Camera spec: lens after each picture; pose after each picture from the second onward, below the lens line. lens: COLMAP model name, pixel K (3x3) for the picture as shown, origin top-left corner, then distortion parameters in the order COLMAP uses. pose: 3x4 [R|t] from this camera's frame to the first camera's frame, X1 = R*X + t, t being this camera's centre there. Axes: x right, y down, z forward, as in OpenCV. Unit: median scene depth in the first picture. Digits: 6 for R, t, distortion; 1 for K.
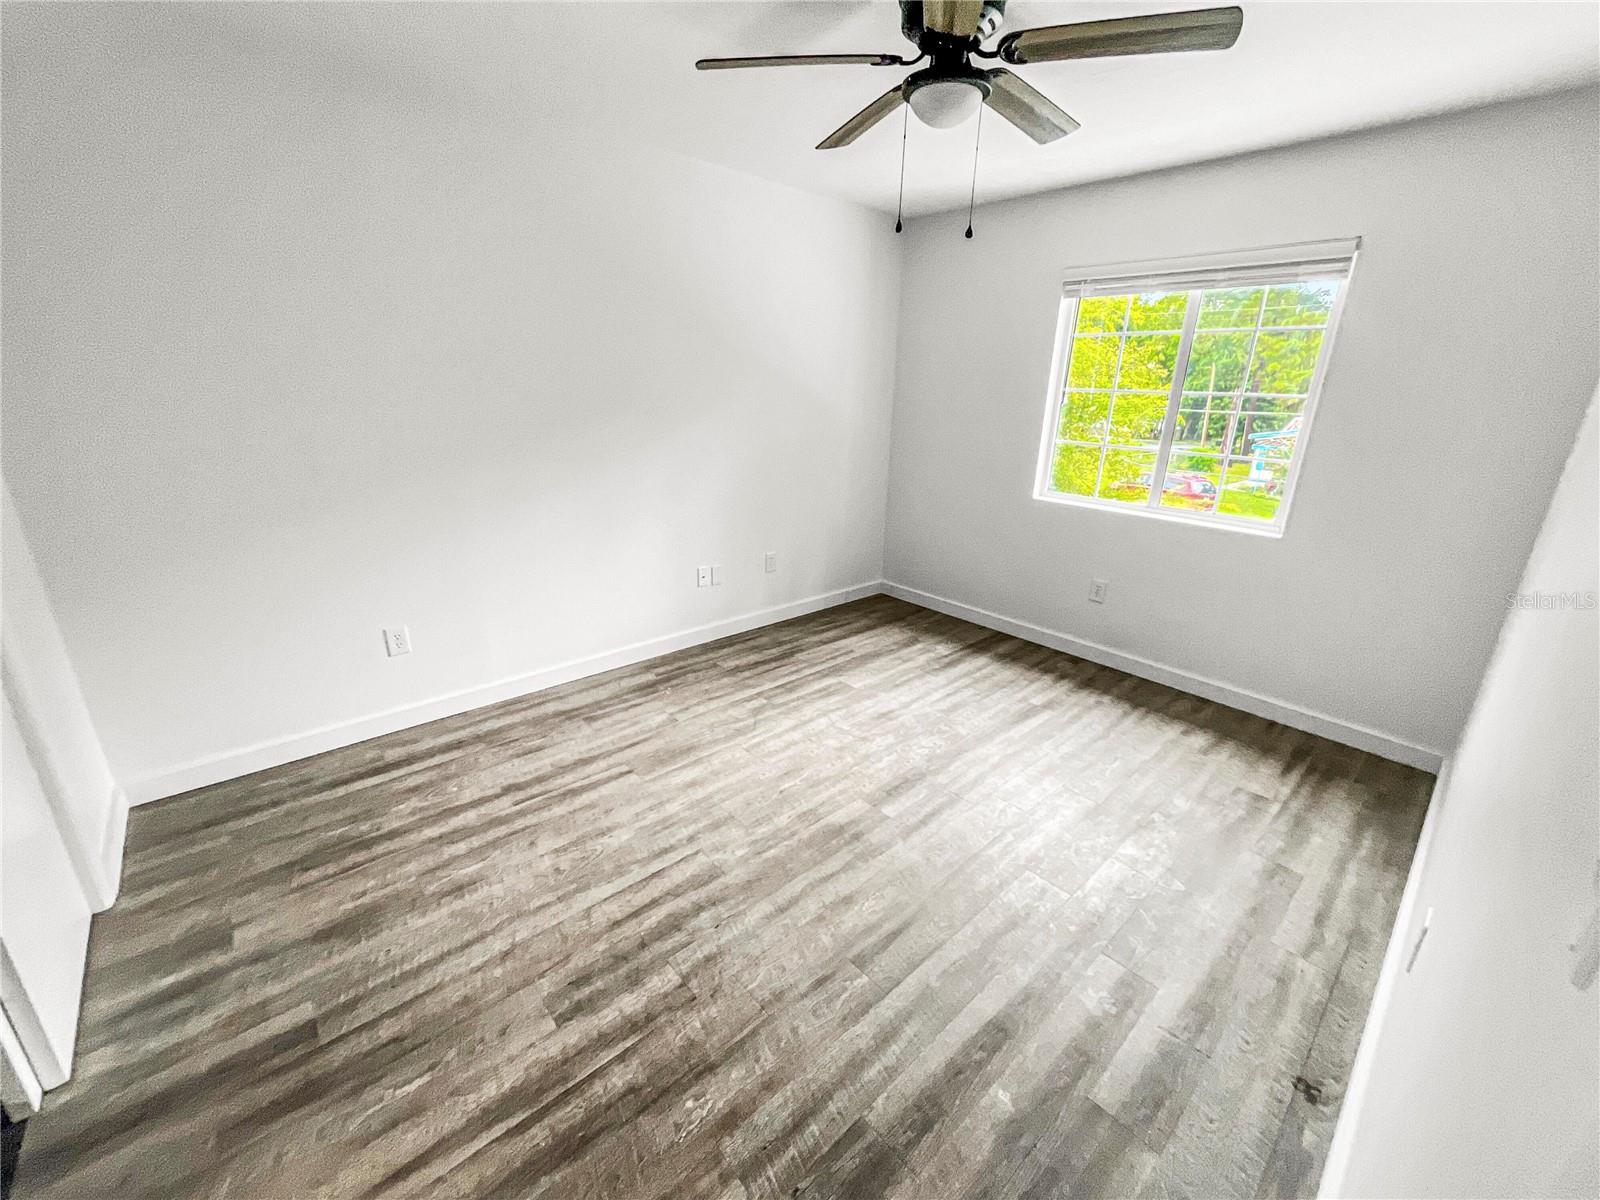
lens RADIAL K [[644.2, 0, 801.2], [0, 644.2, 599.7], [0, 0, 1]] dist [-0.003177, 0.000103]
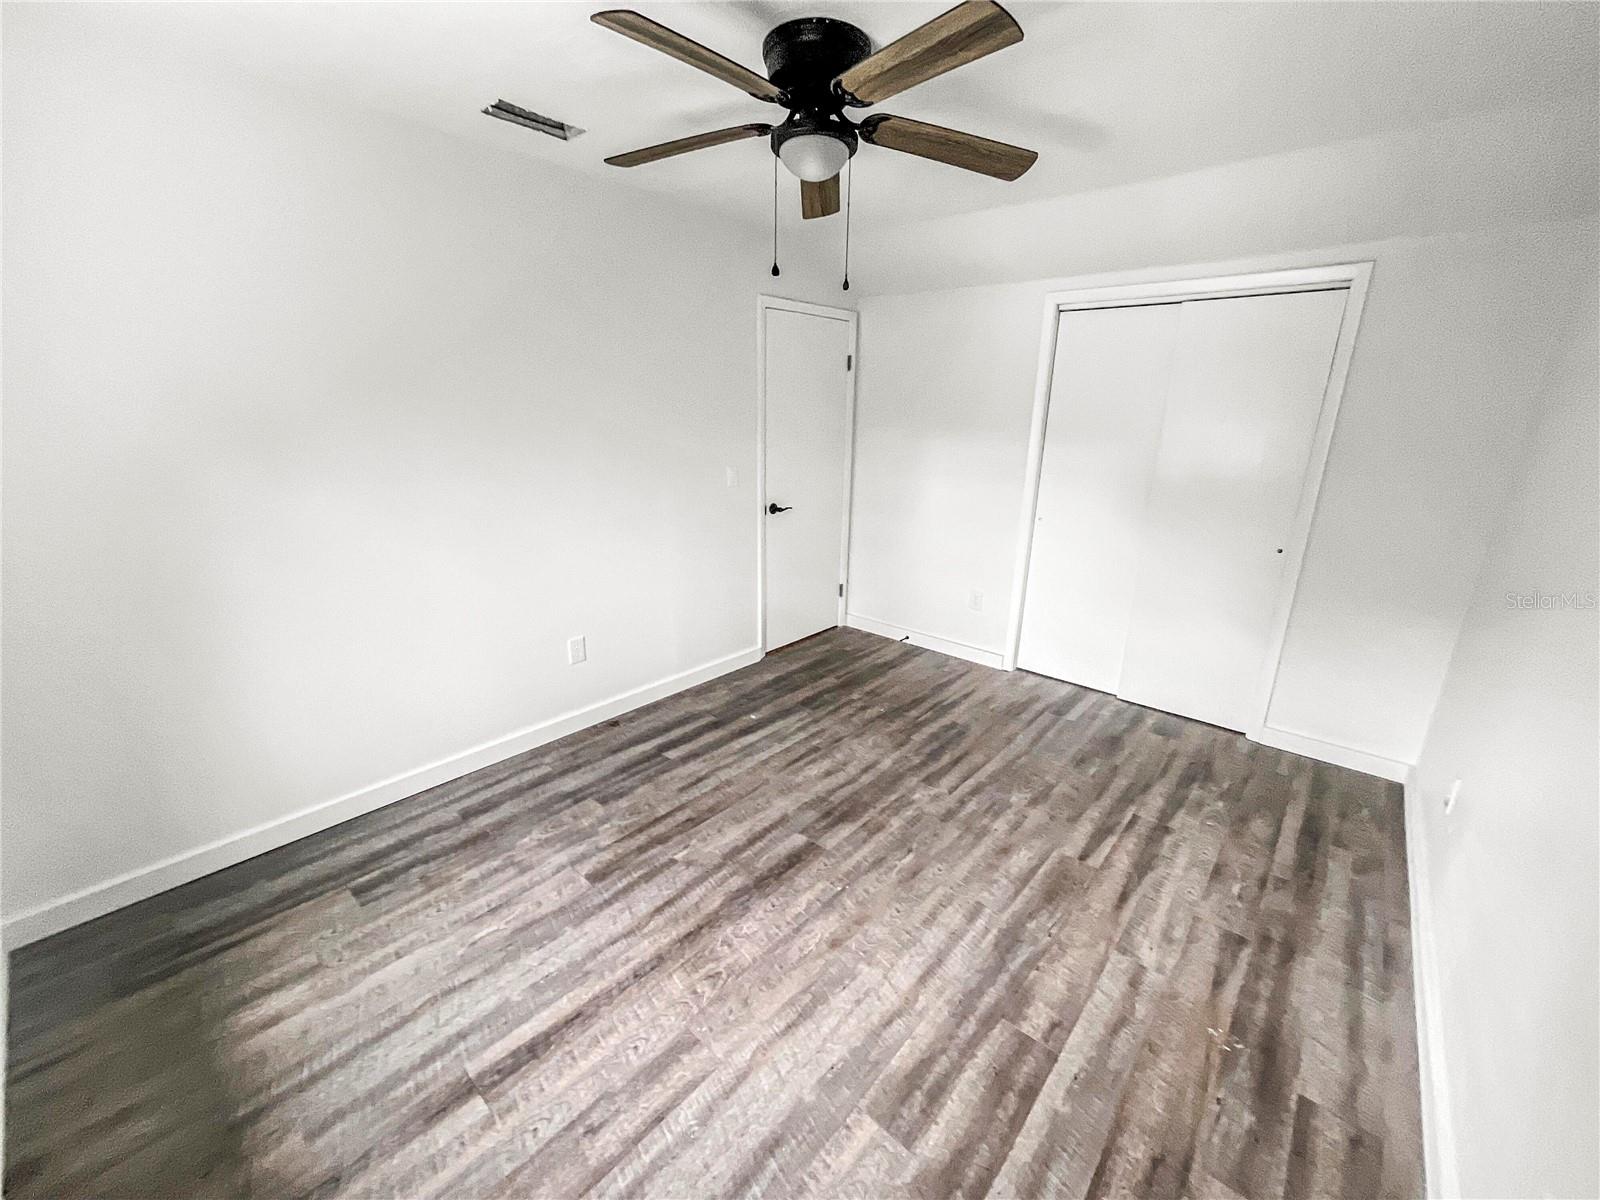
lens RADIAL K [[644.2, 0, 801.2], [0, 644.2, 599.7], [0, 0, 1]] dist [-0.003177, 0.000103]
pose [[-0.991941, -0.008642, -0.126402, 0.261426], [-0.080368, 0.814180, 0.575024, -0.557745], [0.097945, 0.580549, -0.808313, 1.584608]]
